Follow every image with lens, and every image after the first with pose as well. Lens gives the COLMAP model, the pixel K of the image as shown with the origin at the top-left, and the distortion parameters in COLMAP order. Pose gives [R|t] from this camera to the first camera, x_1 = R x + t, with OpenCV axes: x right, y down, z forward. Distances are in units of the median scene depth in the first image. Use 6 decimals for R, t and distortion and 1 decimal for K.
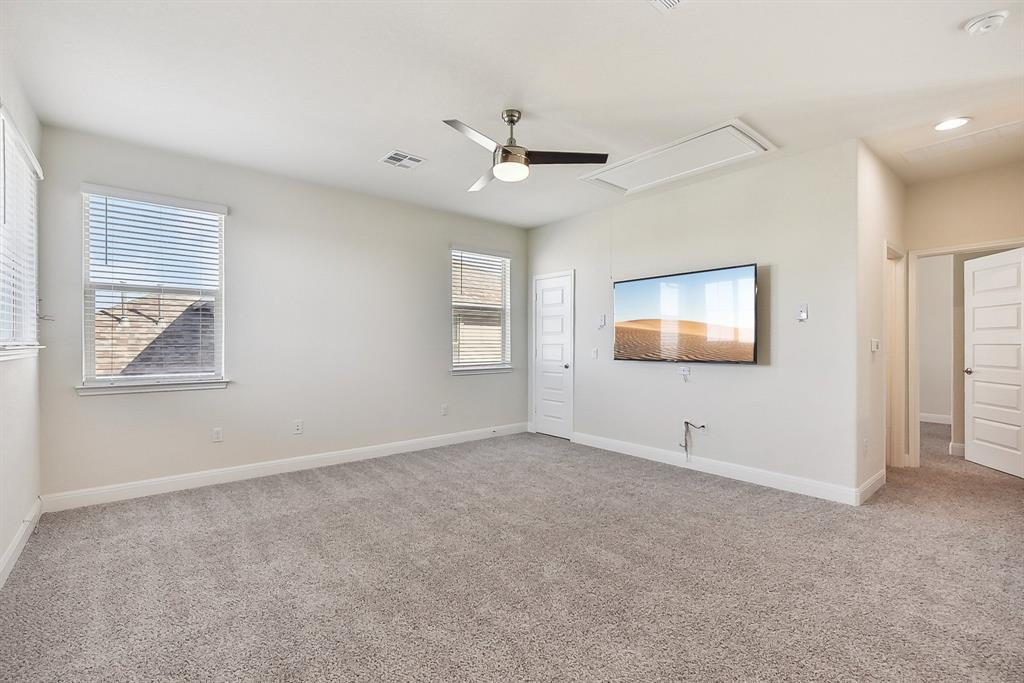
lens RADIAL K [[452.1, 0, 512.0], [0, 452.1, 341.5], [0, 0, 1]] dist [0.000863, -0.000014]
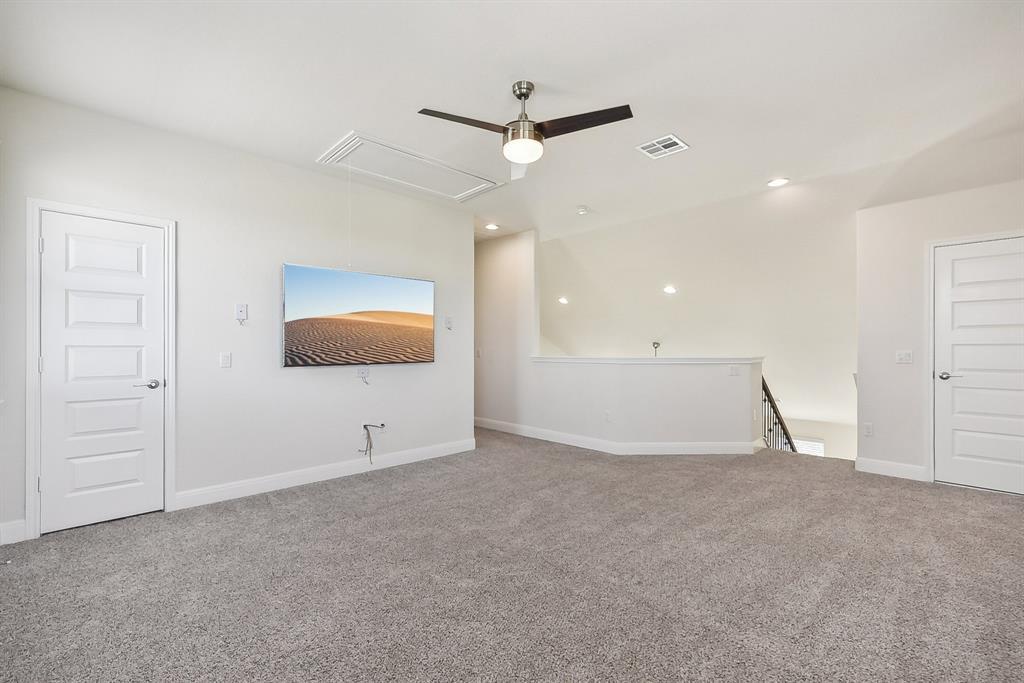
lens RADIAL K [[452.1, 0, 512.0], [0, 452.1, 341.5], [0, 0, 1]] dist [0.000863, -0.000014]
pose [[-0.062233, 0.001766, 0.998060, -0.605171], [-0.010037, 0.999947, -0.002395, -0.003071], [-0.998011, -0.010166, -0.062212, 0.738970]]
